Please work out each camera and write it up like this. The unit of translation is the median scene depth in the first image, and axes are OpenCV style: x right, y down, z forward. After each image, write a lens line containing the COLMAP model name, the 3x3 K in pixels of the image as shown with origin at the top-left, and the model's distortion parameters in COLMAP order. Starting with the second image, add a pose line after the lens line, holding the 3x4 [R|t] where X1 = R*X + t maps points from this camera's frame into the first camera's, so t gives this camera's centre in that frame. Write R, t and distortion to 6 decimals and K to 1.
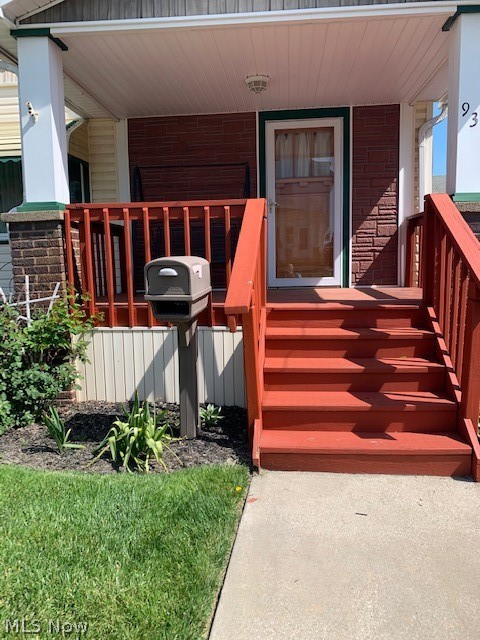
lens RADIAL K [[488.3, 0, 239.6], [0, 488.3, 317.9], [0, 0, 1]] dist [0.017017, -0.031498]
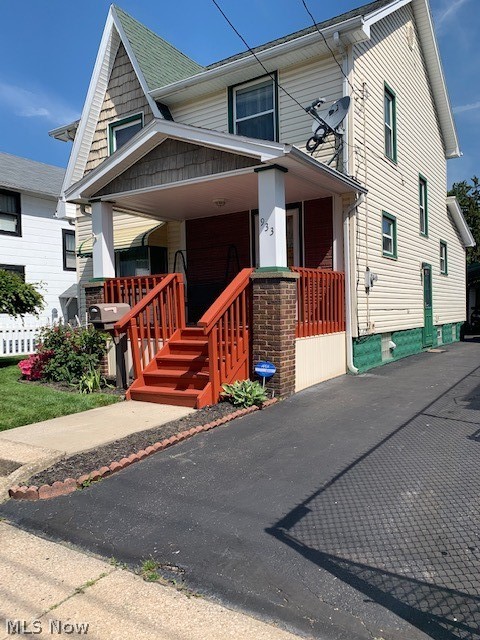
lens RADIAL K [[488.3, 0, 240.9], [0, 488.3, 322.6], [0, 0, 1]] dist [0.017017, -0.031498]
pose [[0.886672, 0.009587, -0.462300, 0.758963], [-0.045260, 0.996784, -0.066136, 0.044491], [0.460179, 0.079564, 0.884254, -0.378921]]
